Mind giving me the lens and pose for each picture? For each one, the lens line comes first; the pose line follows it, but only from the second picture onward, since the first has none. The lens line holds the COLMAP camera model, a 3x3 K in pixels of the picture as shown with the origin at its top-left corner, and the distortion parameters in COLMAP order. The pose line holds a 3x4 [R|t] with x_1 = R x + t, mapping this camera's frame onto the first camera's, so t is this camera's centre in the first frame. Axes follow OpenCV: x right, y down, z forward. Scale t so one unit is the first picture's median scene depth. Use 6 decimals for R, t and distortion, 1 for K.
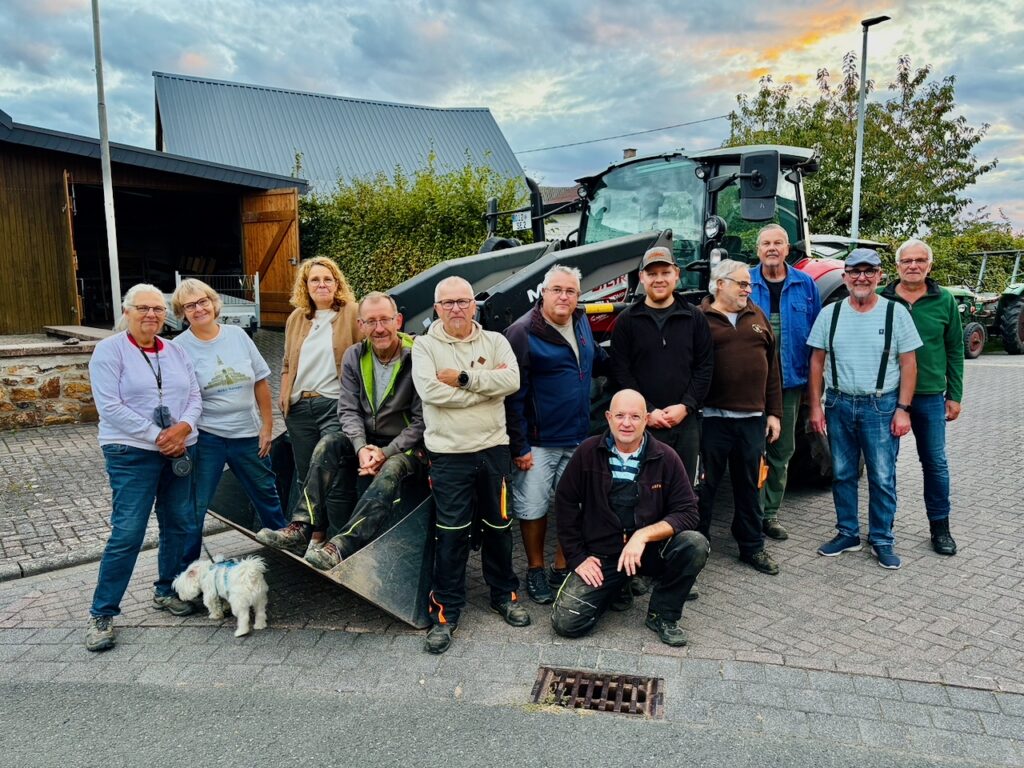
lens RADIAL K [[750.9, 0, 512.0], [0, 750.9, 384.0], [0, 0, 1]] dist [0.064722, -0.071550]
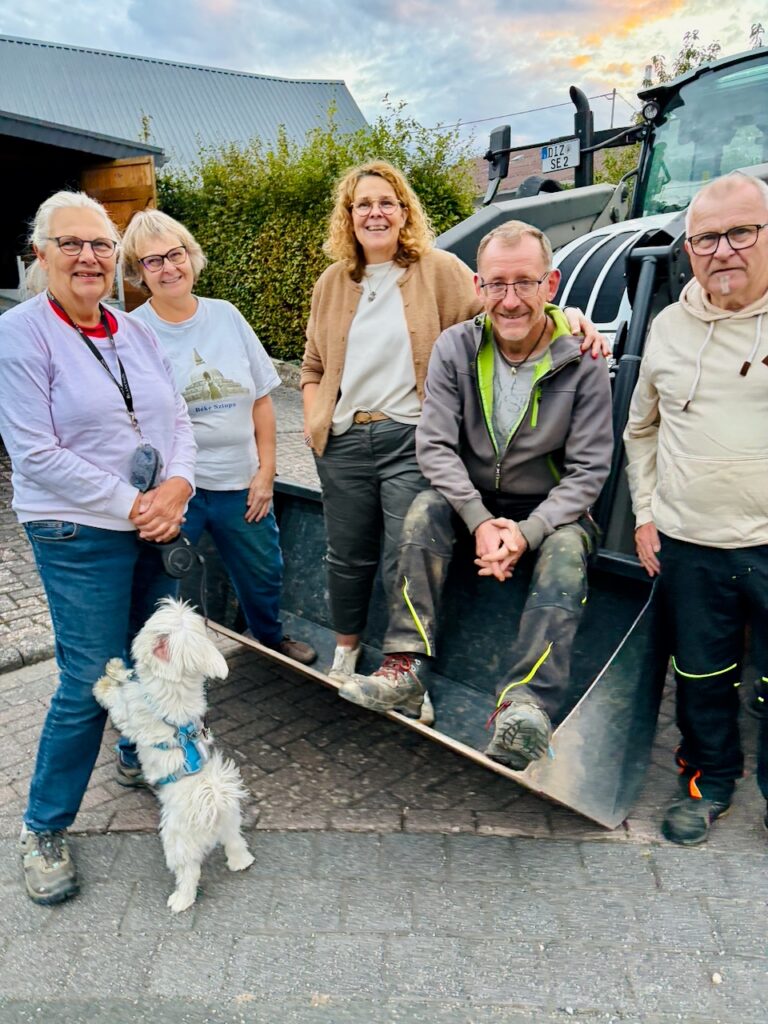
lens RADIAL K [[774.2, 0, 384.9], [0, 774.2, 487.4], [0, 0, 1]] dist [0.062582, -0.068761]
pose [[0.998968, -0.017731, 0.041824, -0.274725], [0.012830, 0.993321, 0.114667, -0.000650], [-0.043577, -0.114012, 0.992523, 0.398116]]
